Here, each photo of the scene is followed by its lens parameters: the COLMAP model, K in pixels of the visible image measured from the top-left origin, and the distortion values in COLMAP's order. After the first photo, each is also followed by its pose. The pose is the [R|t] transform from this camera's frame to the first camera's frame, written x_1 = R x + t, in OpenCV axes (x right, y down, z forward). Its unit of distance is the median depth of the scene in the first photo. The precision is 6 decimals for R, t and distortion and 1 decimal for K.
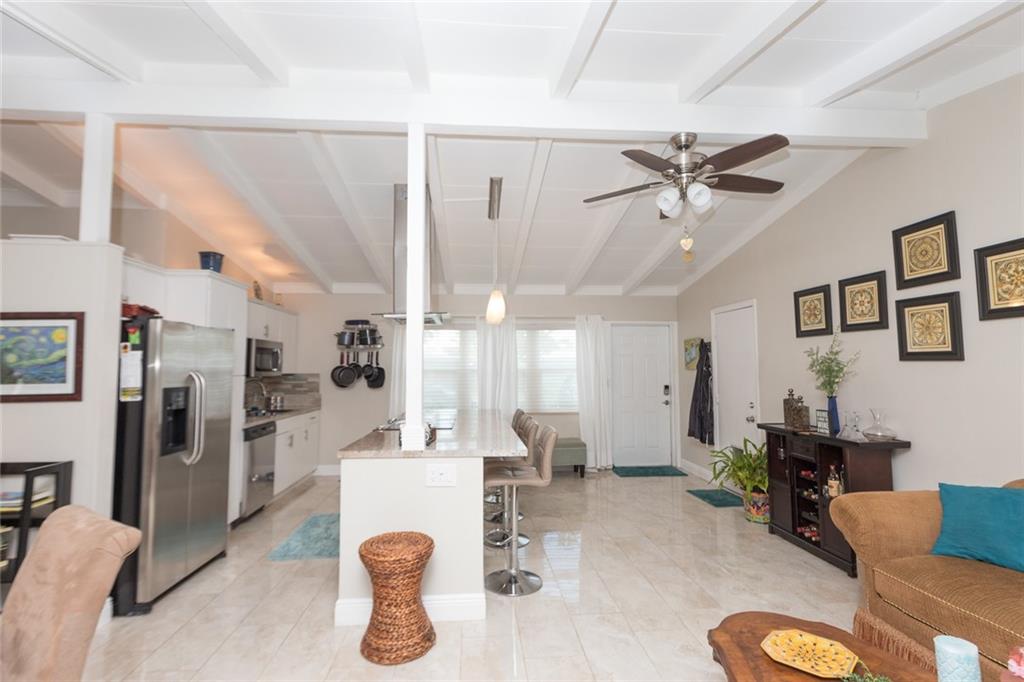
lens RADIAL K [[463.5, 0, 508.0], [0, 463.5, 341.0], [0, 0, 1]] dist [-0.000913, 0.000296]
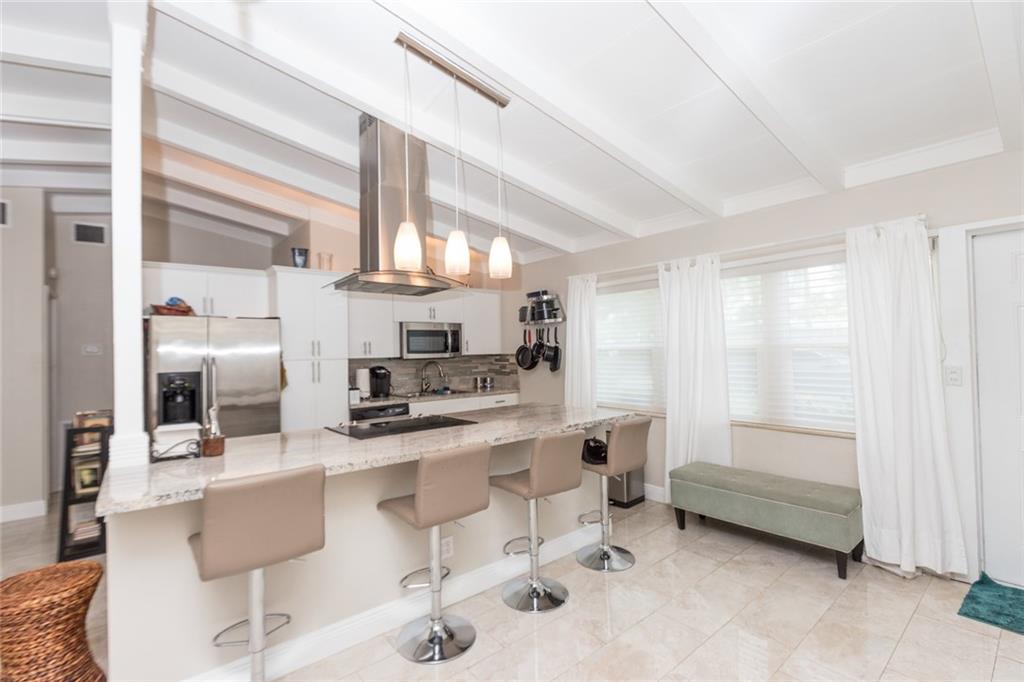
lens RADIAL K [[463.5, 0, 508.0], [0, 463.5, 341.0], [0, 0, 1]] dist [-0.000913, 0.000296]
pose [[0.580172, -0.022515, -0.814183, 0.580041], [0.068008, 0.997466, 0.020877, 0.042442], [0.811650, -0.067483, 0.580233, 0.788006]]
